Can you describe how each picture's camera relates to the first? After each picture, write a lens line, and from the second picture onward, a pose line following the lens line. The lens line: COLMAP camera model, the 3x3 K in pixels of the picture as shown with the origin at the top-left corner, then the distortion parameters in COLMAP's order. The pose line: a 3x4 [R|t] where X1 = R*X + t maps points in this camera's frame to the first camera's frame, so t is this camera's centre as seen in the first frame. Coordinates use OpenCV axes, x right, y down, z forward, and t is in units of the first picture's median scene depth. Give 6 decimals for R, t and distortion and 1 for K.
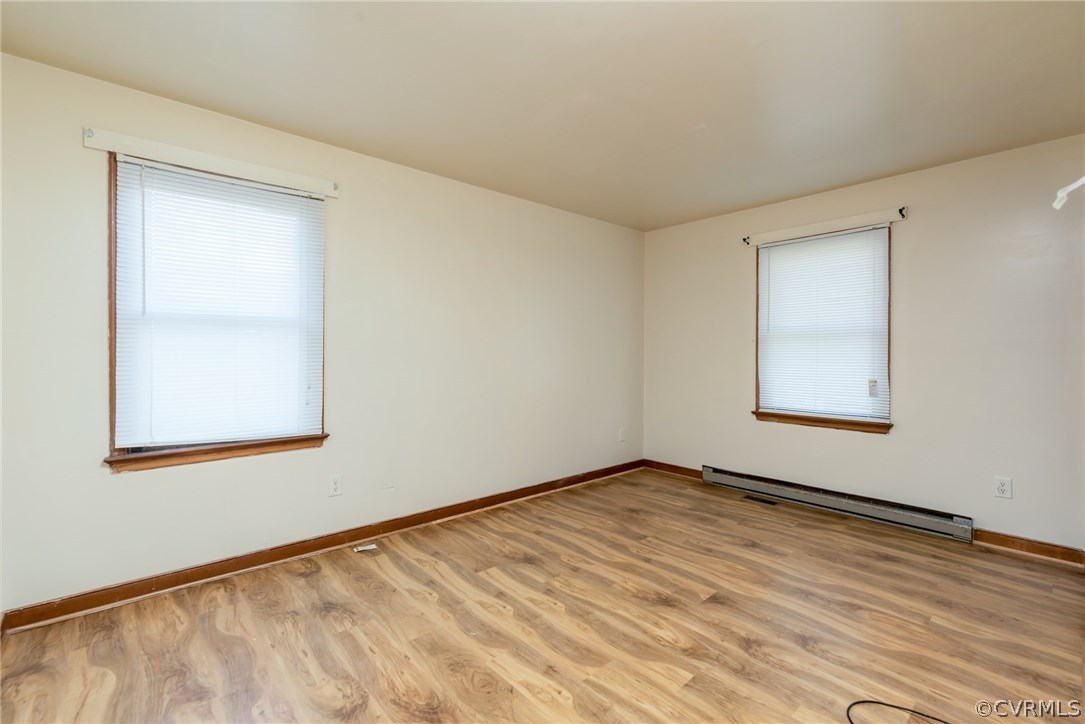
lens RADIAL K [[473.6, 0, 541.6], [0, 473.6, 360.3], [0, 0, 1]] dist [0.000920, -0.000065]
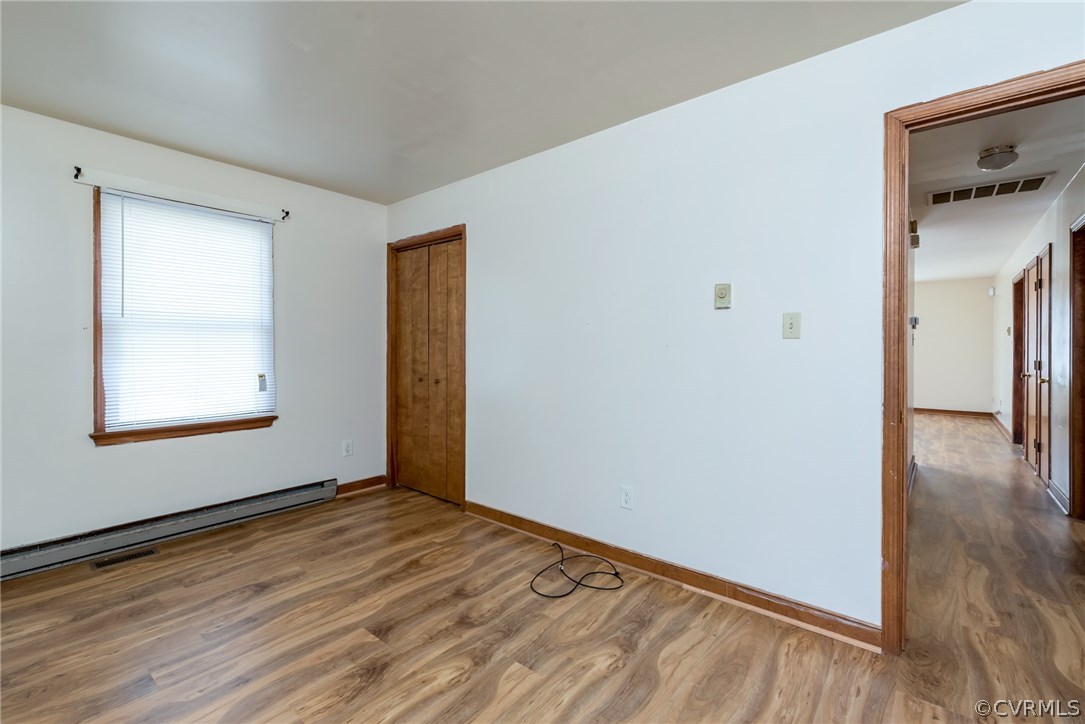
lens RADIAL K [[473.6, 0, 541.6], [0, 473.6, 360.3], [0, 0, 1]] dist [0.000920, -0.000065]
pose [[-0.150731, -0.027168, 0.988201, -0.406607], [0.013193, 0.999478, 0.029490, -0.010155], [-0.988487, 0.017482, -0.150294, 0.647811]]
